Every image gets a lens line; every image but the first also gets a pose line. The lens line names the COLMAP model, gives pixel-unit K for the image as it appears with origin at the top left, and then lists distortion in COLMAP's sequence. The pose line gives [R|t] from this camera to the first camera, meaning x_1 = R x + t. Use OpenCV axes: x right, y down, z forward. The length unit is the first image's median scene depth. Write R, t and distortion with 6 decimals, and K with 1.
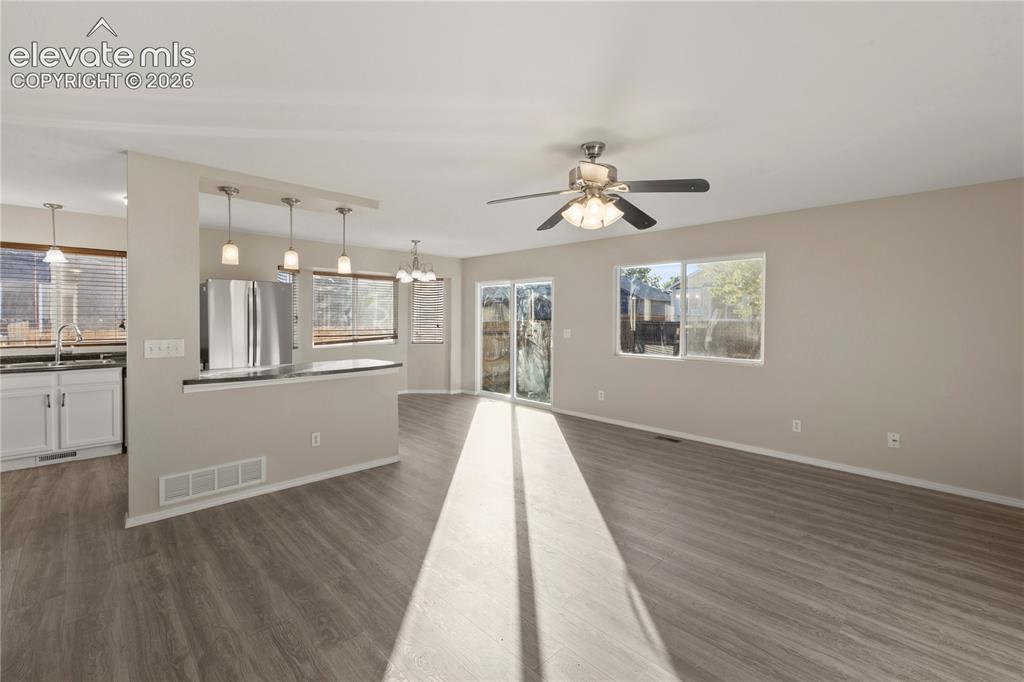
lens RADIAL K [[436.5, 0, 506.1], [0, 436.5, 323.1], [0, 0, 1]] dist [0.000392, -0.000025]
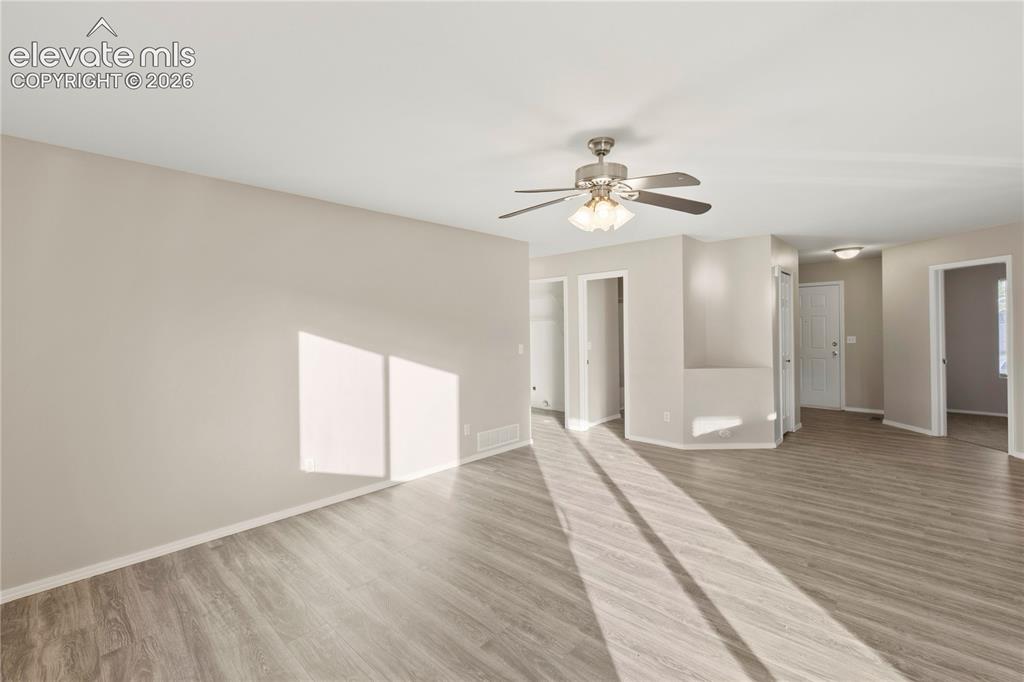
lens RADIAL K [[441.4, 0, 506.2], [0, 441.4, 333.2], [0, 0, 1]] dist [-0.001755, -0.000104]
pose [[-0.999077, 0.004977, -0.042659, 0.189191], [0.004062, 0.999760, 0.021519, -0.010838], [0.042756, 0.021326, -0.998858, 0.830148]]
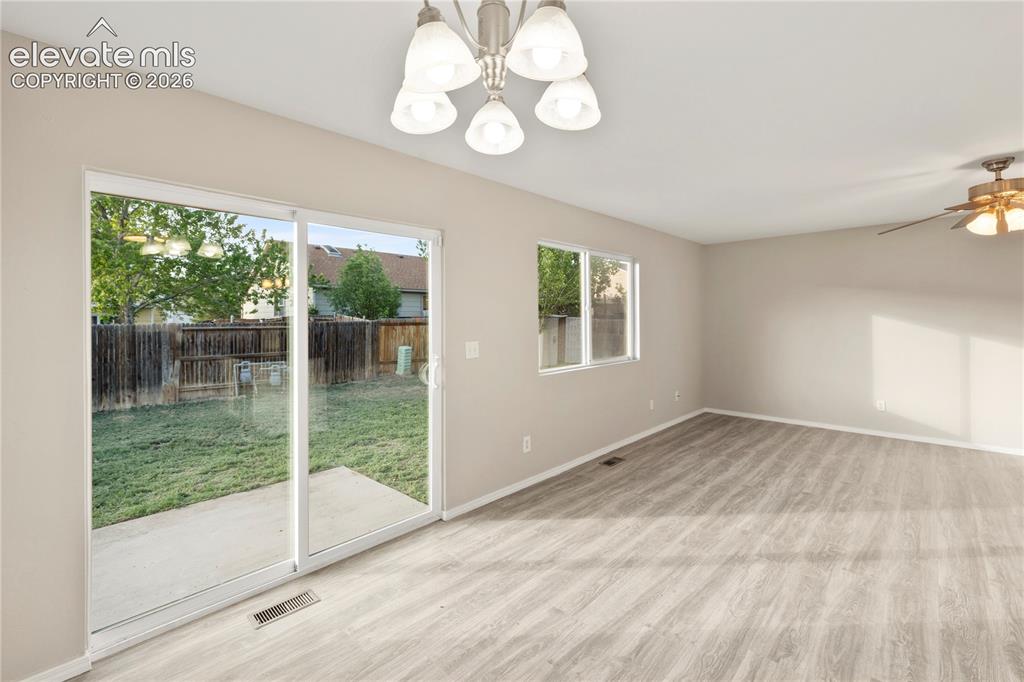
lens RADIAL K [[444.0, 0, 514.5], [0, 444.0, 318.7], [0, 0, 1]] dist [0.002615, 0.000432]
pose [[-0.051466, -0.009634, 0.998628, -0.376384], [0.018097, 0.999780, 0.010577, -0.015559], [-0.998511, 0.018616, -0.051280, 0.989335]]
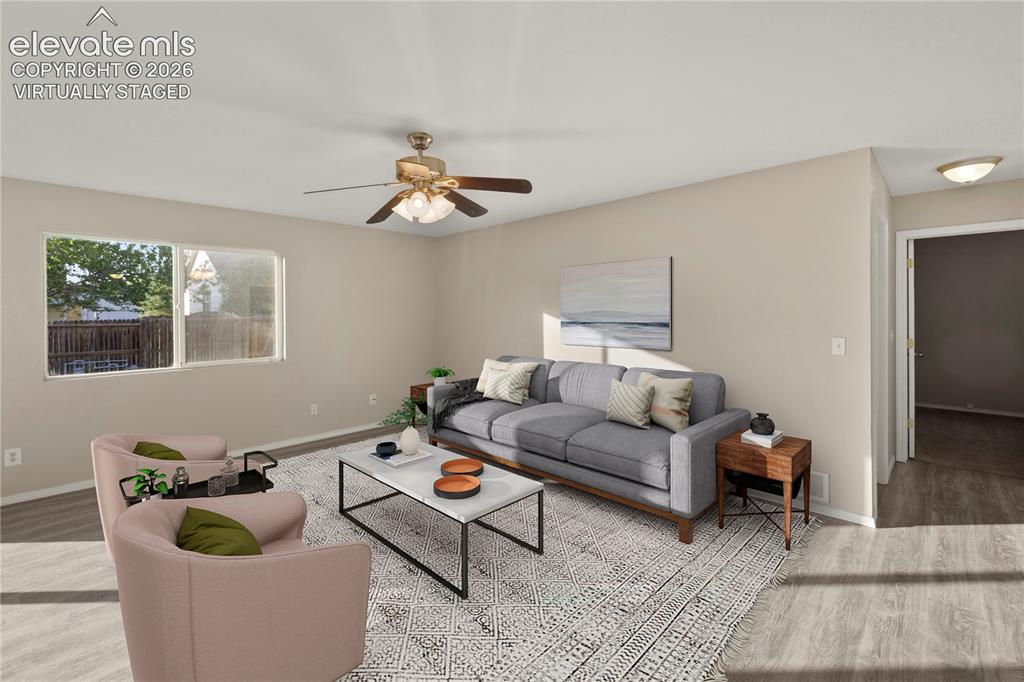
lens RADIAL K [[454.2, 0, 505.0], [0, 454.2, 307.7], [0, 0, 1]] dist [0.001370, 0.000263]
pose [[-0.031068, 0.007082, 0.999492, -0.350080], [0.016367, 0.999844, -0.006576, -0.006621], [-0.999383, 0.016154, -0.031179, 0.367655]]
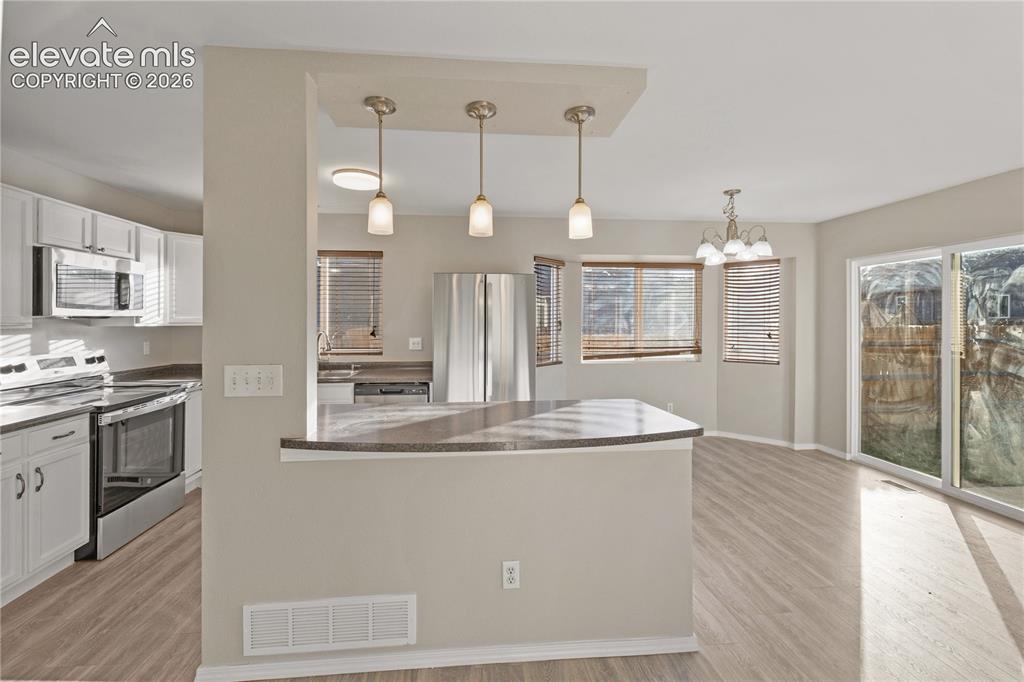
lens RADIAL K [[436.5, 0, 506.1], [0, 436.5, 323.1], [0, 0, 1]] dist [0.000392, -0.000025]
pose [[0.780589, -0.001612, -0.625043, -0.078832], [-0.003893, 0.999965, -0.007441, -0.007134], [0.625033, 0.008242, 0.780555, 0.360081]]
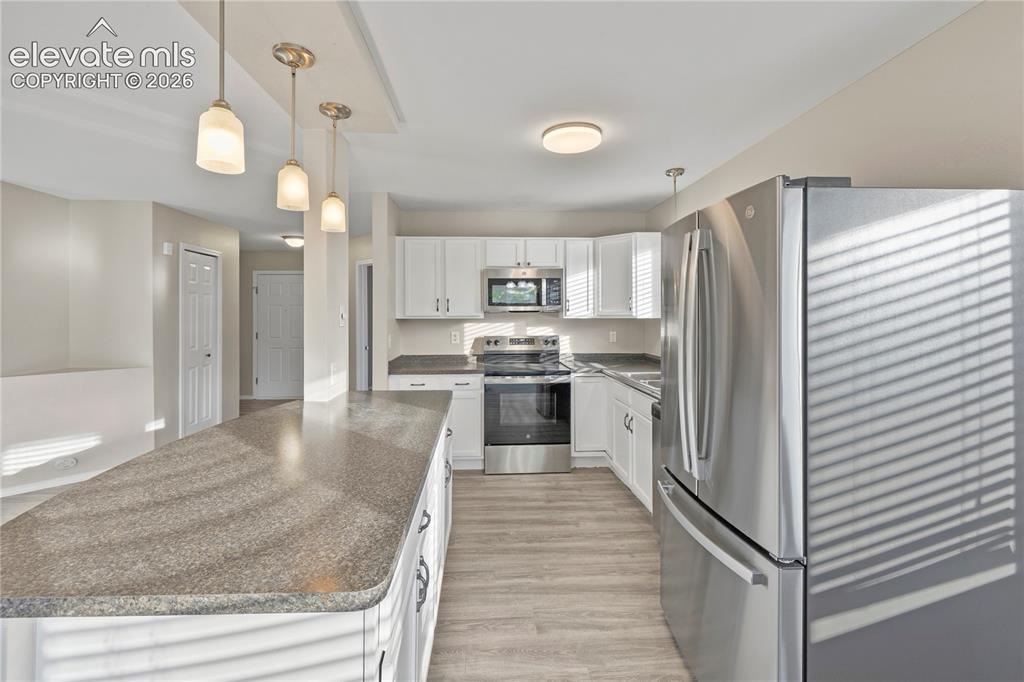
lens RADIAL K [[442.0, 0, 506.6], [0, 442.0, 313.8], [0, 0, 1]] dist [-0.000986, -0.000050]
pose [[-0.656830, -0.007746, -0.753999, -0.180406], [-0.013038, 0.999914, 0.001086, -0.012162], [0.753926, 0.010543, -0.656875, 0.870360]]
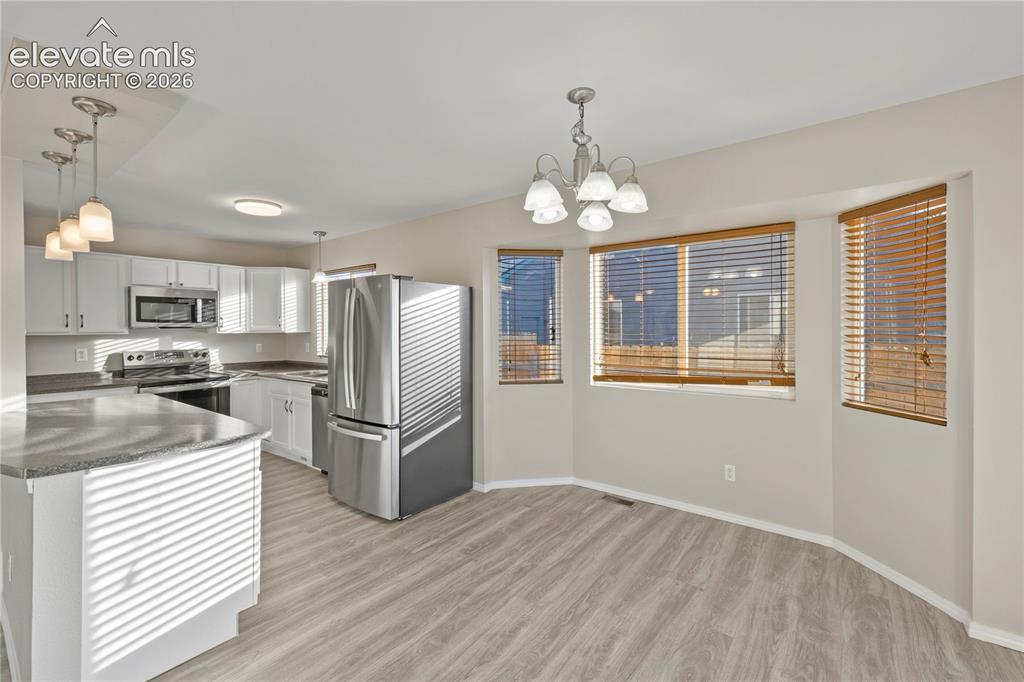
lens RADIAL K [[435.7, 0, 507.1], [0, 435.7, 329.8], [0, 0, 1]] dist [-0.001569, 0.000125]
pose [[0.147518, -0.004238, -0.989050, 0.099669], [-0.006141, 0.999968, -0.005201, -0.011193], [0.989040, 0.006841, 0.147488, 0.889787]]
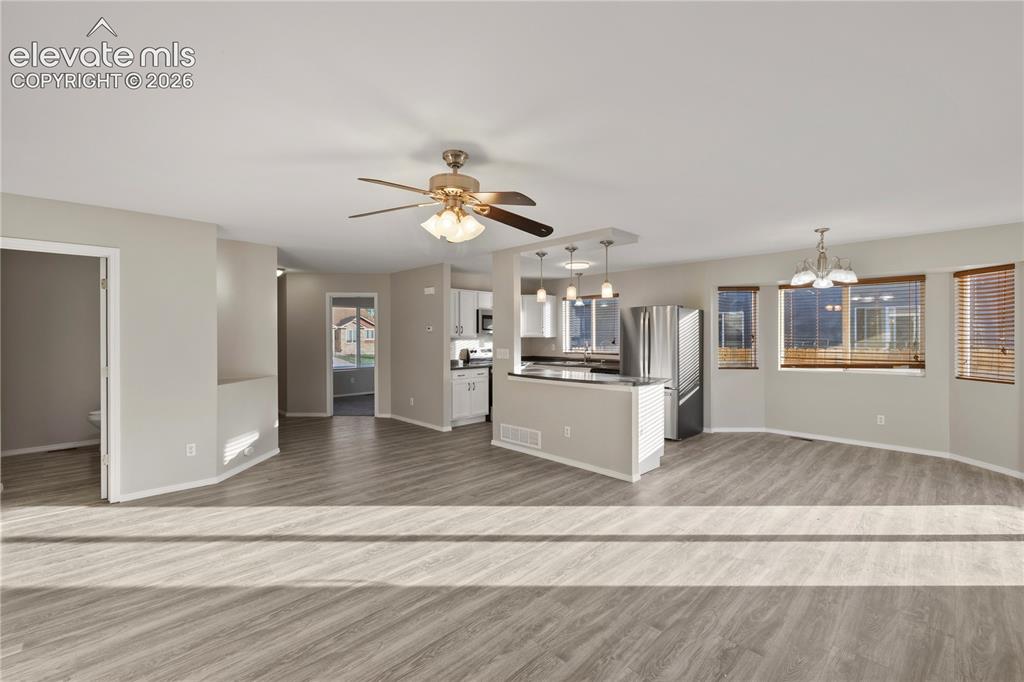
lens RADIAL K [[434.8, 0, 511.8], [0, 434.8, 335.2], [0, 0, 1]] dist [0.003247, -0.000232]
pose [[0.010006, -0.006778, -0.999927, 0.491644], [-0.011175, 0.999914, -0.006890, -0.003514], [0.999887, 0.011243, 0.009929, 0.482784]]
